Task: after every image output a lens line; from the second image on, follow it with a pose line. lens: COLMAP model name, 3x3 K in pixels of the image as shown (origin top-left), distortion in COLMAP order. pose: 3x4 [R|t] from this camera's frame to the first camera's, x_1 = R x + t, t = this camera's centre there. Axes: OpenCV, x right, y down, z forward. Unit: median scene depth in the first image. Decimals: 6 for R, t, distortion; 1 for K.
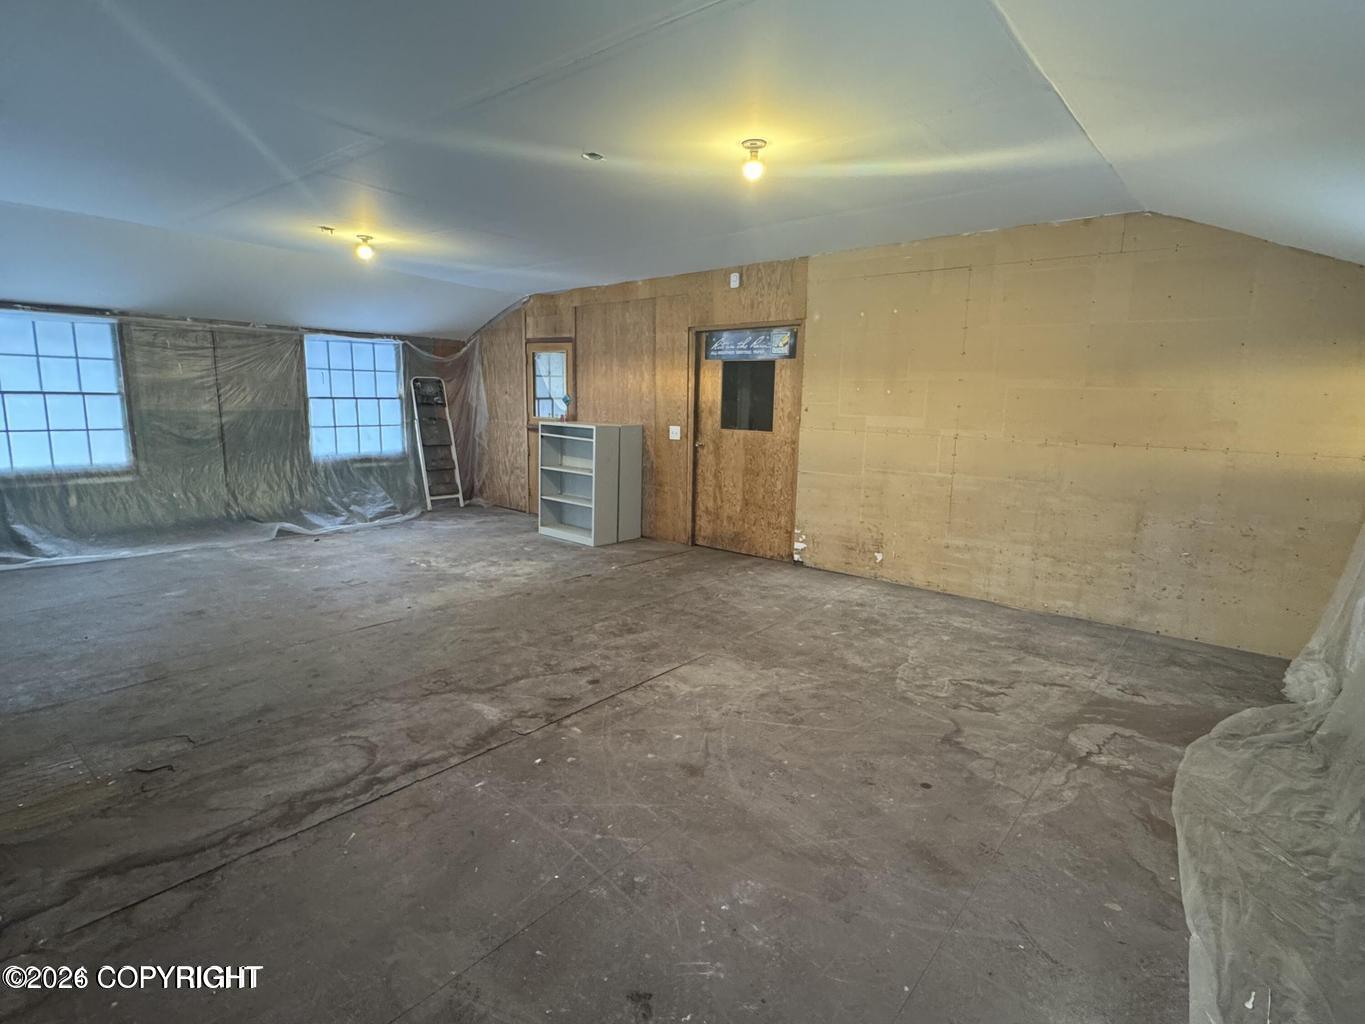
lens RADIAL K [[704.0, 0, 685.1], [0, 704.0, 513.5], [0, 0, 1]] dist [0.001529, -0.000411]
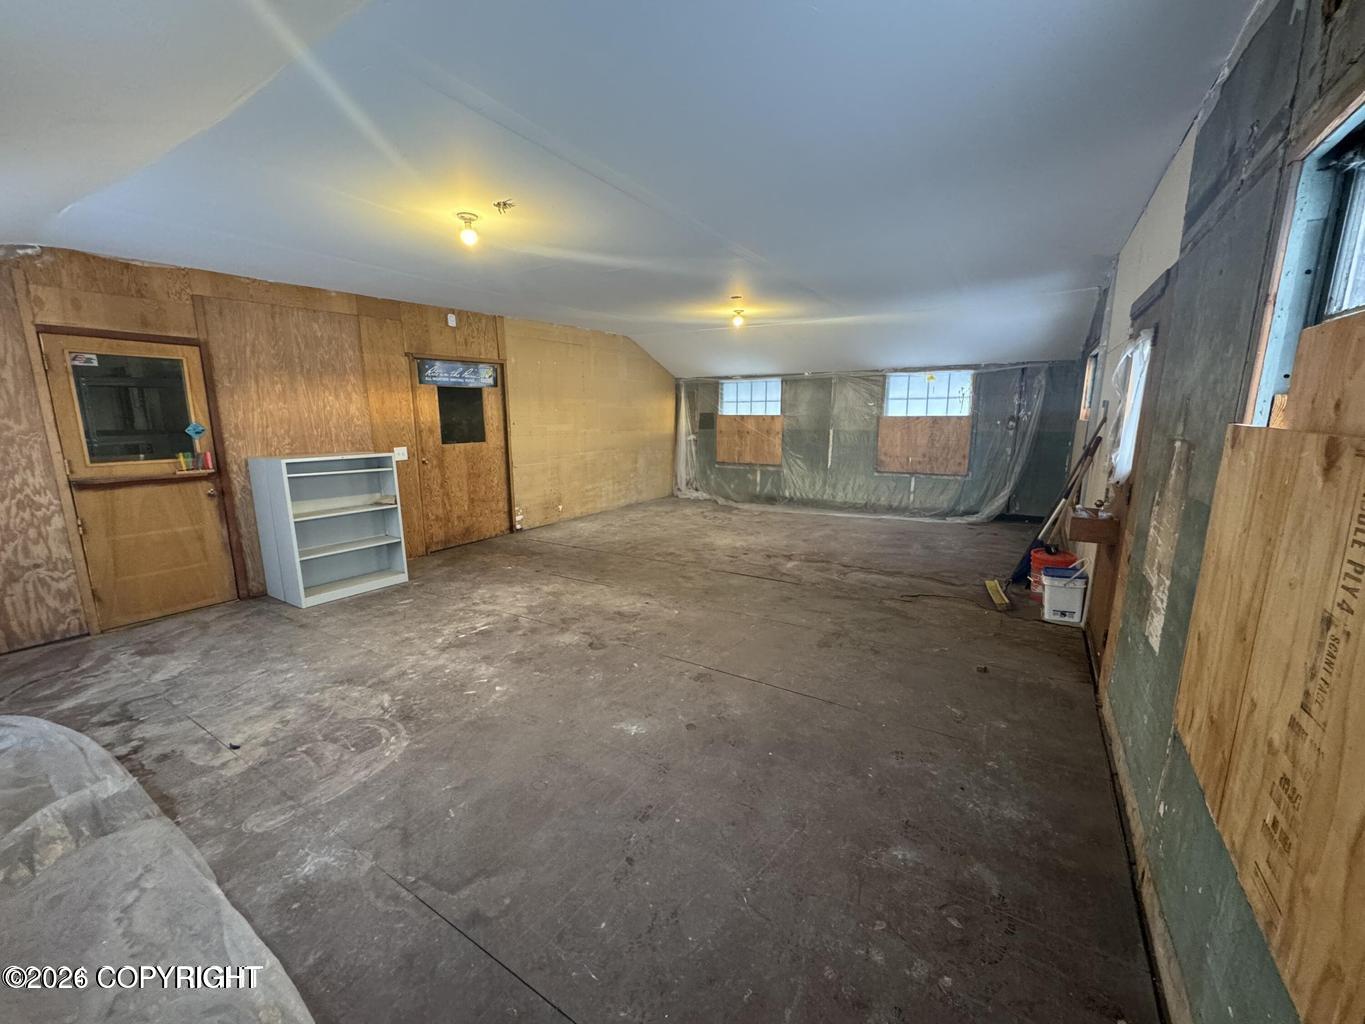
lens RADIAL K [[537.0, 0, 685.6], [0, 537.0, 512.0], [0, 0, 1]] dist [-0.006582, 0.000279]
pose [[-0.127552, -0.201651, 0.971117, -0.952265], [0.171412, 0.959900, 0.221835, -0.152387], [-0.976908, 0.194756, -0.087871, 0.763190]]
